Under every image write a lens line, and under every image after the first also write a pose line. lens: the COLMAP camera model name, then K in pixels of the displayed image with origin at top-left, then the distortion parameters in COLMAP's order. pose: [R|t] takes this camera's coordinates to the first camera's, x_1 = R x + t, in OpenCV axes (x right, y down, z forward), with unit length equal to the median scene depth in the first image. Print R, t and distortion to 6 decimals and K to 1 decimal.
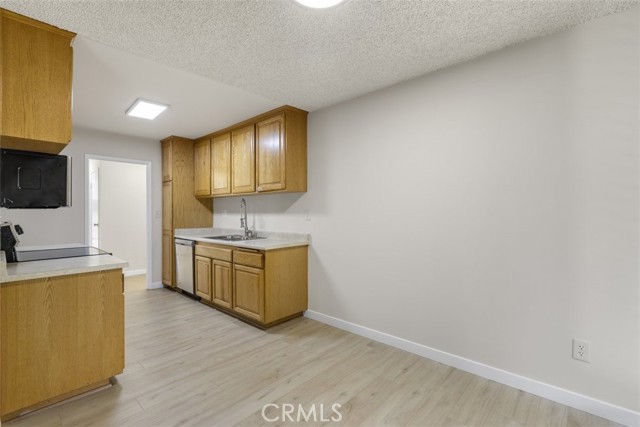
lens RADIAL K [[286.7, 0, 320.2], [0, 286.7, 213.3], [0, 0, 1]] dist [0.003670, -0.000544]
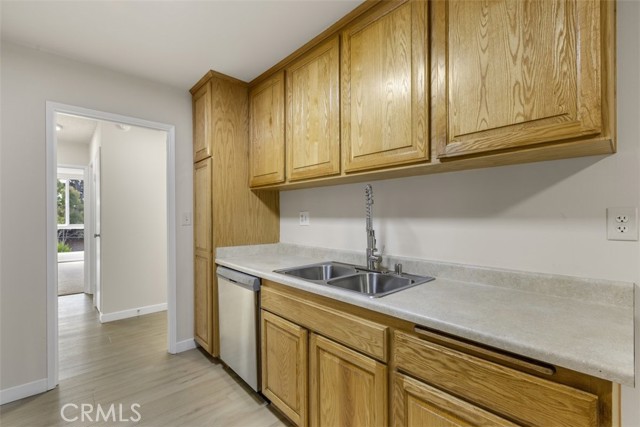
lens RADIAL K [[286.7, 0, 319.6], [0, 286.7, 217.2], [0, 0, 1]] dist [0.003670, -0.000544]
pose [[0.995242, -0.002053, -0.097412, -0.271007], [0.002223, 0.999996, 0.001636, -0.001957], [0.097408, -0.001845, 0.995243, 0.503223]]
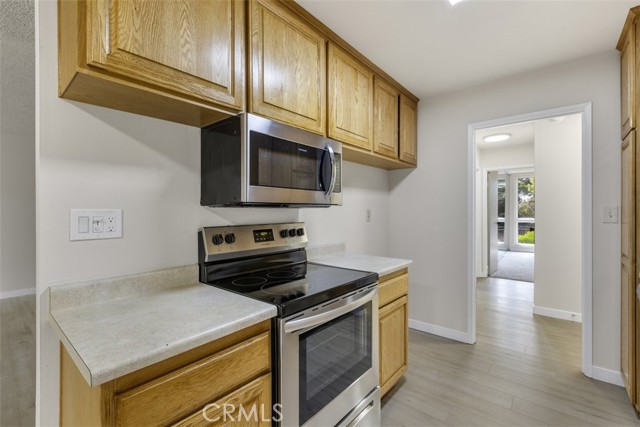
lens RADIAL K [[286.7, 0, 321.3], [0, 286.7, 214.8], [0, 0, 1]] dist [0.003670, -0.000544]
pose [[0.031801, 0.009853, -0.999446, -0.149358], [0.000294, 0.999951, 0.009867, -0.003478], [0.999494, -0.000608, 0.031797, 0.590920]]
